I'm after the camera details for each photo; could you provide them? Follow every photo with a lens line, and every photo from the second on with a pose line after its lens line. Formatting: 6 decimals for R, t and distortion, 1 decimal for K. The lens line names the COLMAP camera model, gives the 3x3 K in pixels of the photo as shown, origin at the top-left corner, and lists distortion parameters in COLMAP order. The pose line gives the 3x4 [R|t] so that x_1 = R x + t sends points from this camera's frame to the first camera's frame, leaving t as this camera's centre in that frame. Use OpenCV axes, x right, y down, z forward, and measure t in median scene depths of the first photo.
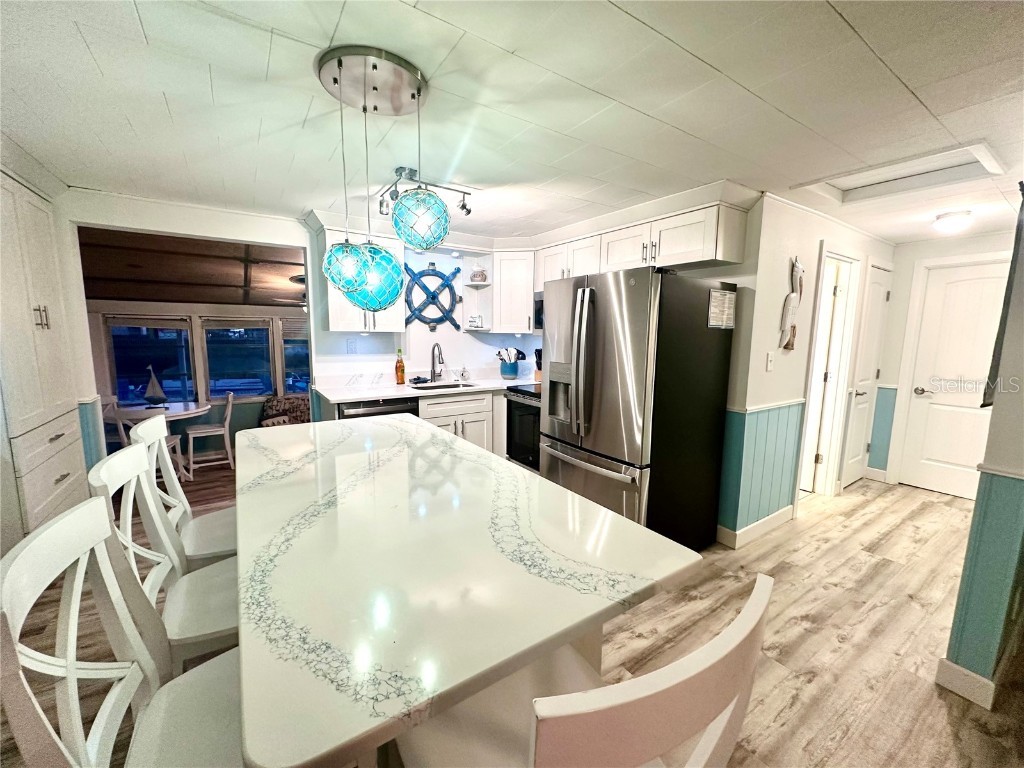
lens RADIAL K [[409.1, 0, 511.9], [0, 409.1, 384.8], [0, 0, 1]] dist [-0.001325, 0.000314]
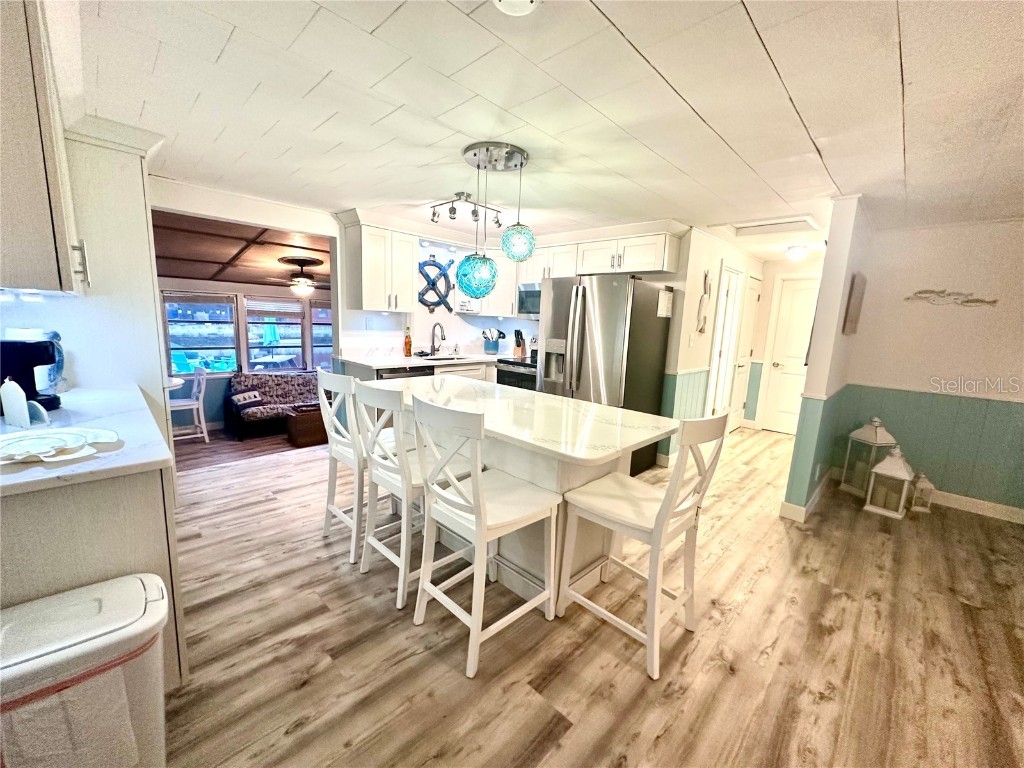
lens RADIAL K [[409.1, 0, 512.5], [0, 409.1, 384.6], [0, 0, 1]] dist [-0.001325, 0.000314]
pose [[0.977705, -0.005411, 0.209913, -0.294695], [-0.001768, 0.999420, 0.033997, 0.050175], [-0.209976, -0.033610, 0.977129, -0.298234]]
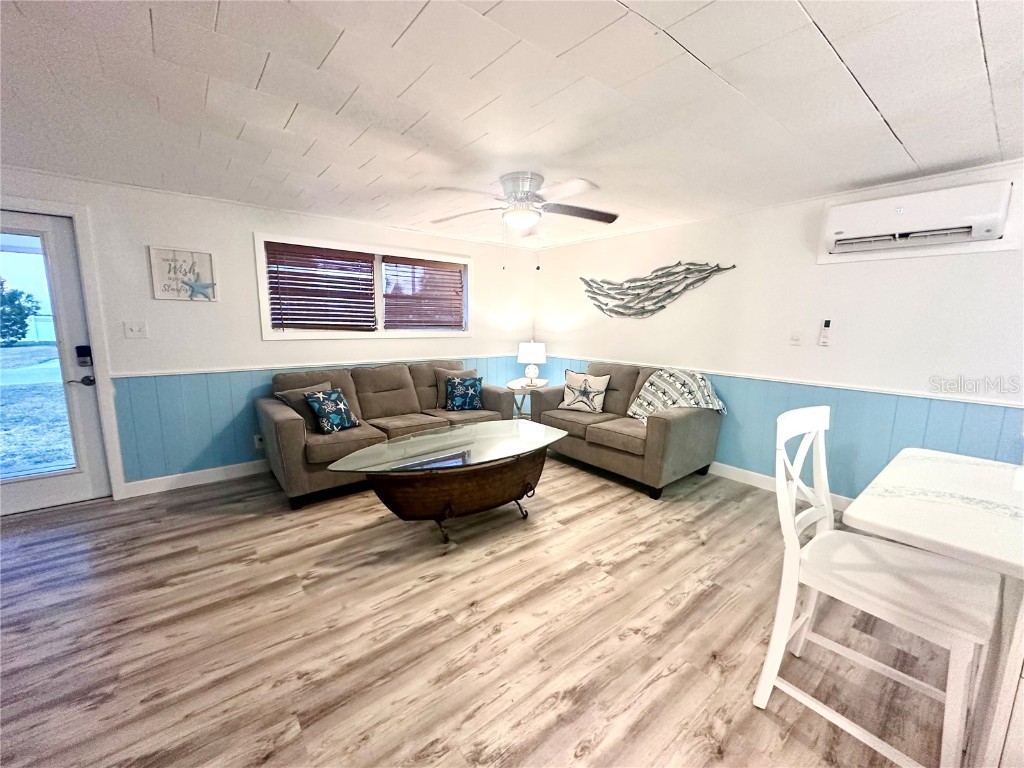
lens RADIAL K [[409.1, 0, 511.9], [0, 409.1, 384.2], [0, 0, 1]] dist [-0.001325, 0.000314]
pose [[-0.995650, -0.011691, -0.092432, 0.475211], [-0.037347, 0.958984, 0.280989, -0.054721], [0.085356, 0.283218, -0.955250, 0.612519]]
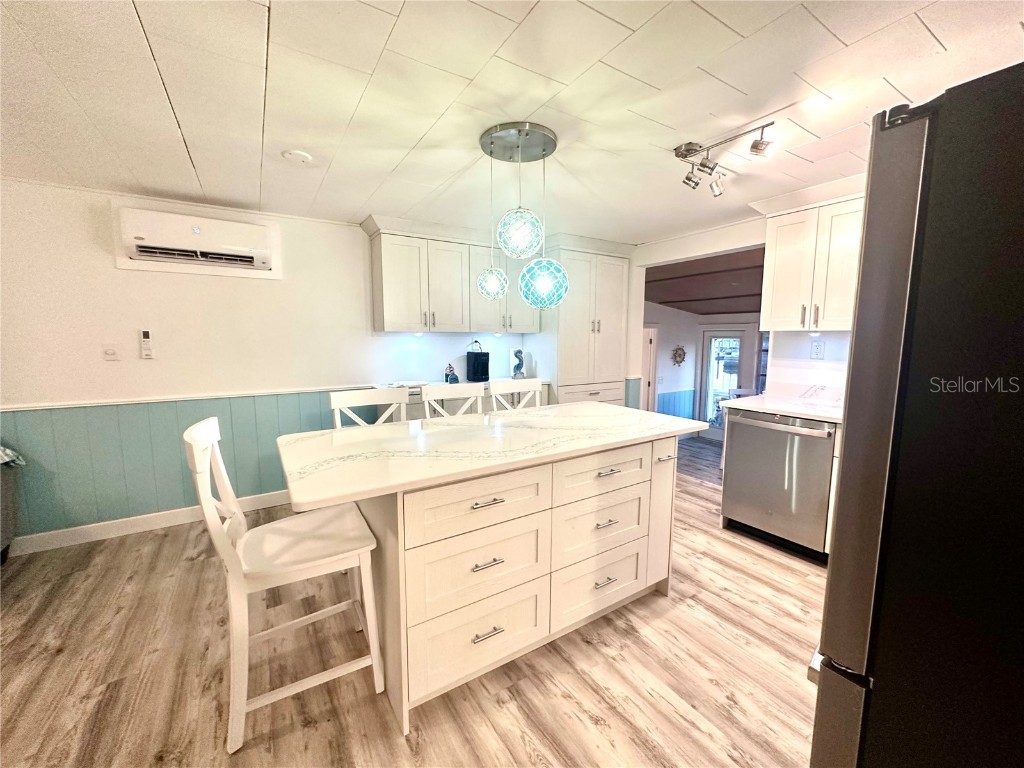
lens RADIAL K [[409.1, 0, 511.7], [0, 409.1, 383.9], [0, 0, 1]] dist [-0.001325, 0.000314]
pose [[-0.026615, 0.102761, -0.994350, 0.529975], [-0.131964, 0.985636, 0.105393, -0.042022], [0.990897, 0.134023, -0.012672, 0.528896]]
